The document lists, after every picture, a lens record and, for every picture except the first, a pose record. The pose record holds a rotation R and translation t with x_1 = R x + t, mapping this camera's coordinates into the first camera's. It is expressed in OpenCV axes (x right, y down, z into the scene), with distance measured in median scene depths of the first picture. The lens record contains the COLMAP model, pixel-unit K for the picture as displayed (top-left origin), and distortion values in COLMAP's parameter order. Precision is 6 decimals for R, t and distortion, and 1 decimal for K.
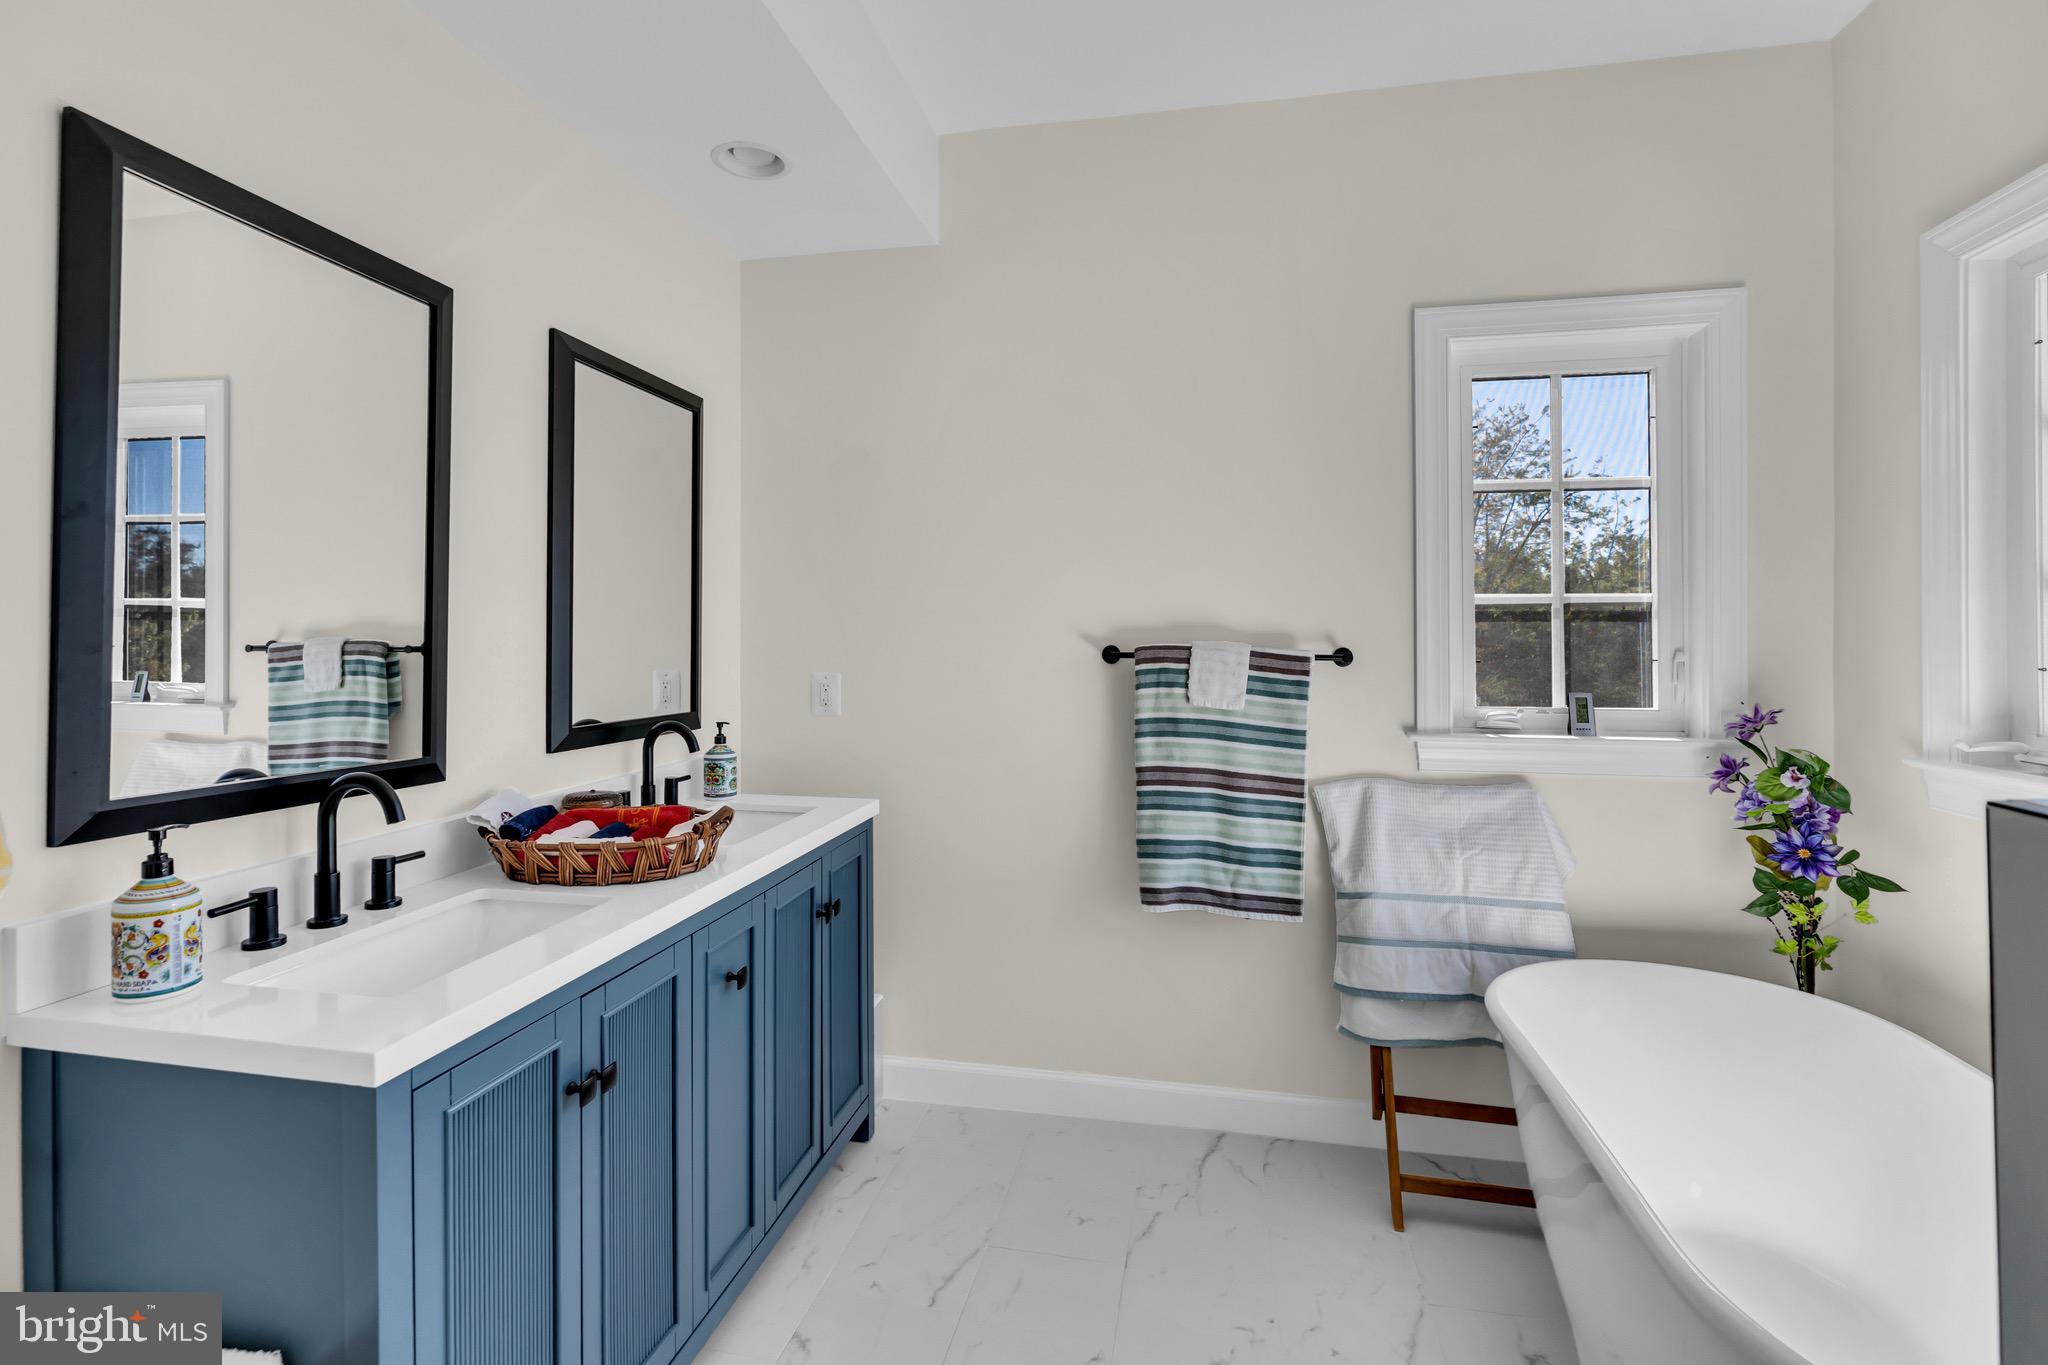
lens RADIAL K [[951.0, 0, 1030.1], [0, 951.0, 642.8], [0, 0, 1]] dist [0.000207, 0.000561]
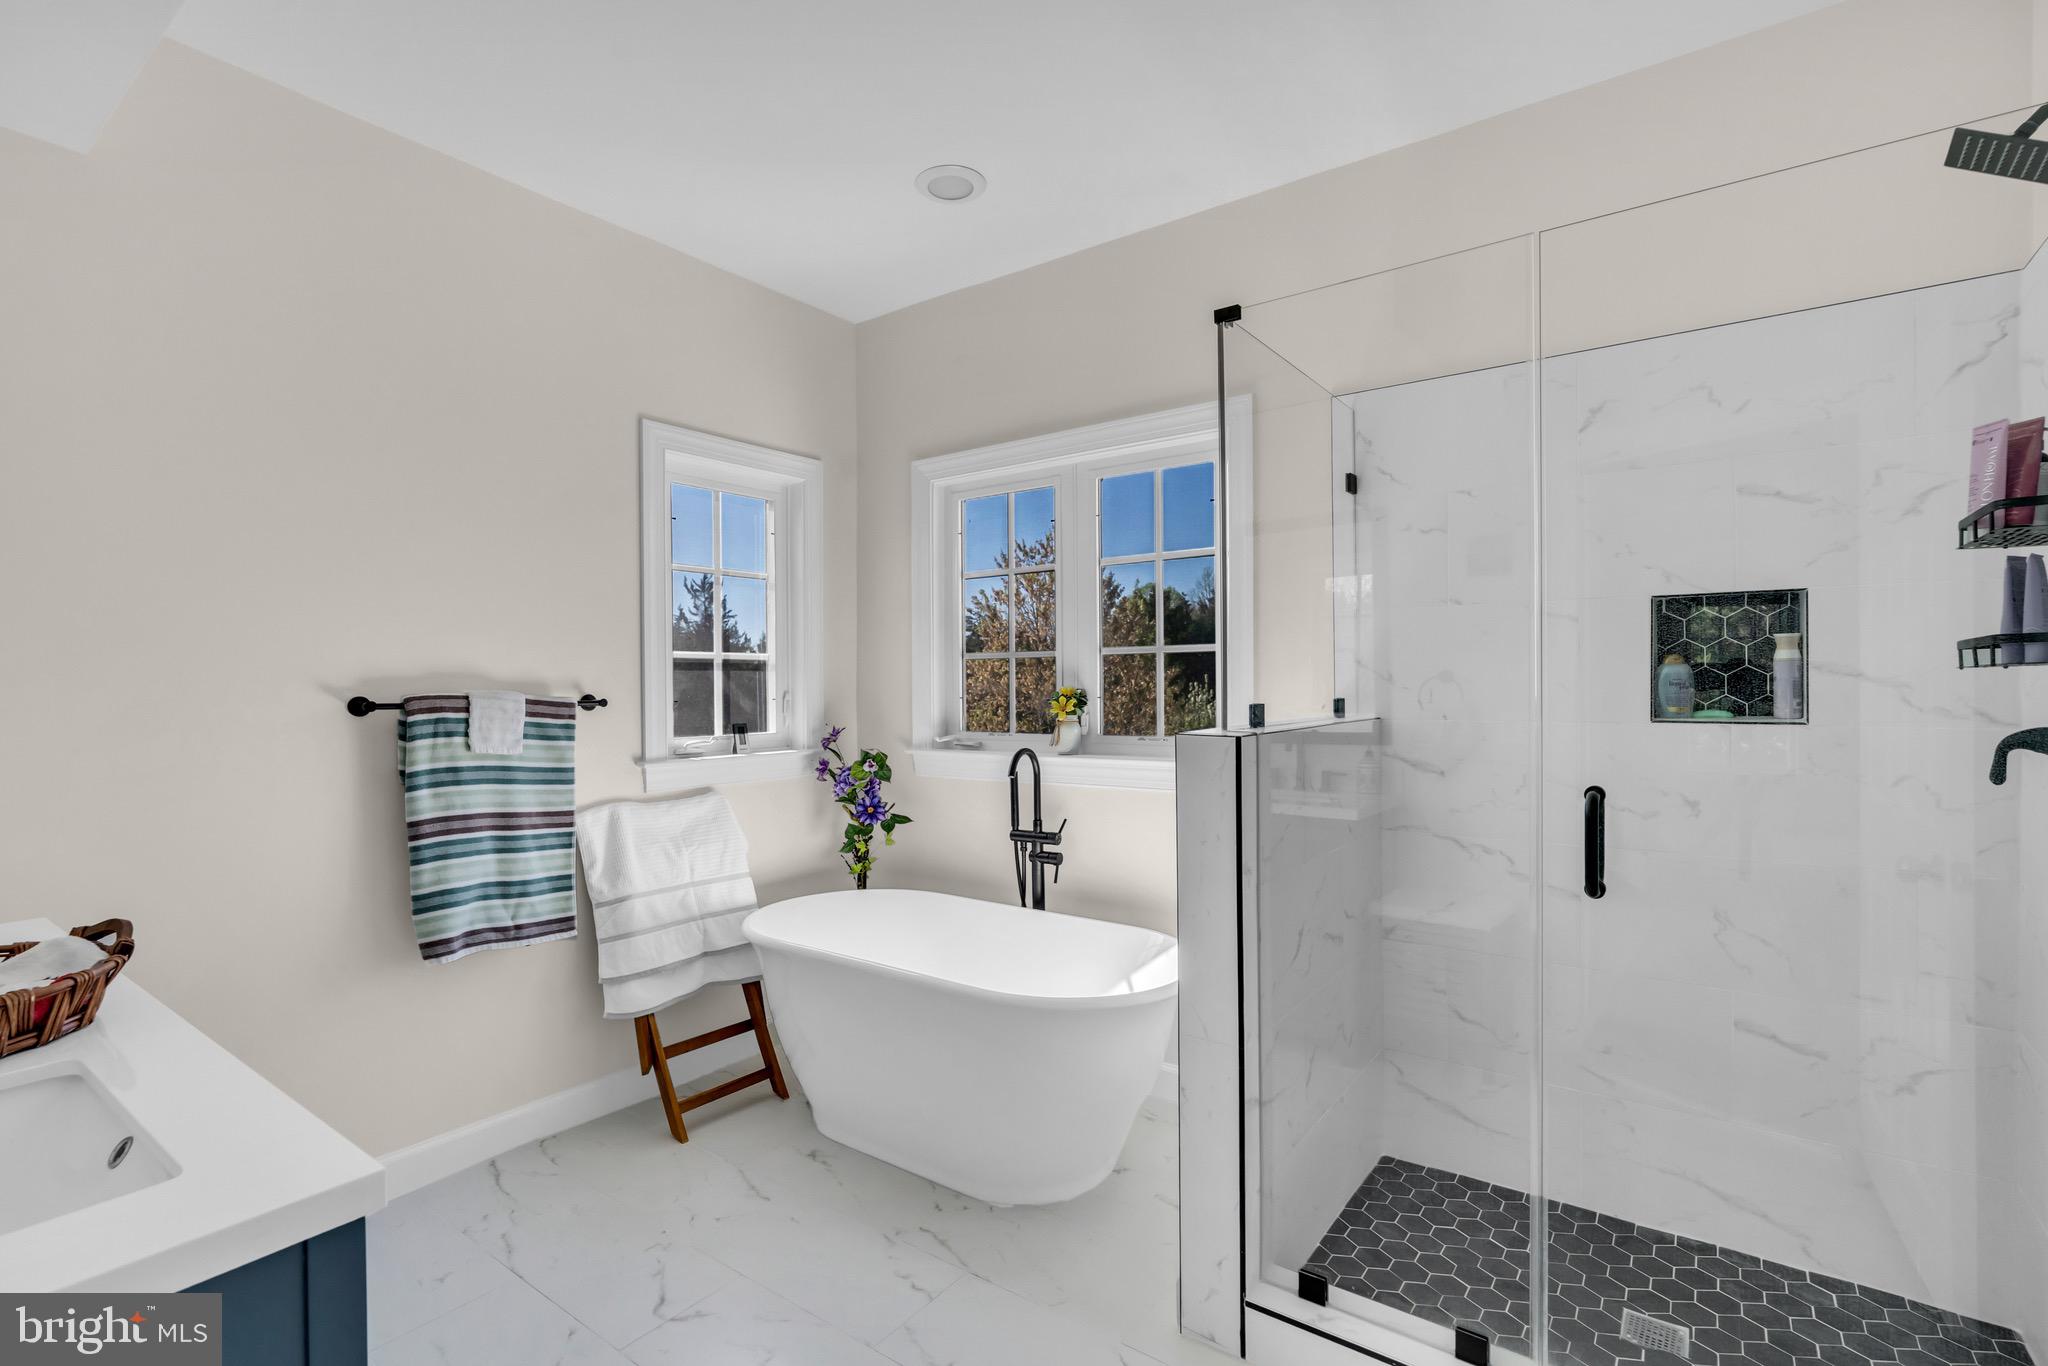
lens RADIAL K [[925.1, 0, 1018.7], [0, 925.1, 691.6], [0, 0, 1]] dist [-0.011979, 0.004698]
pose [[0.430022, -0.015327, 0.902688, -0.474977], [0.011295, 0.999869, 0.011596, -0.005607], [-0.902748, 0.005210, 0.430139, 0.040258]]
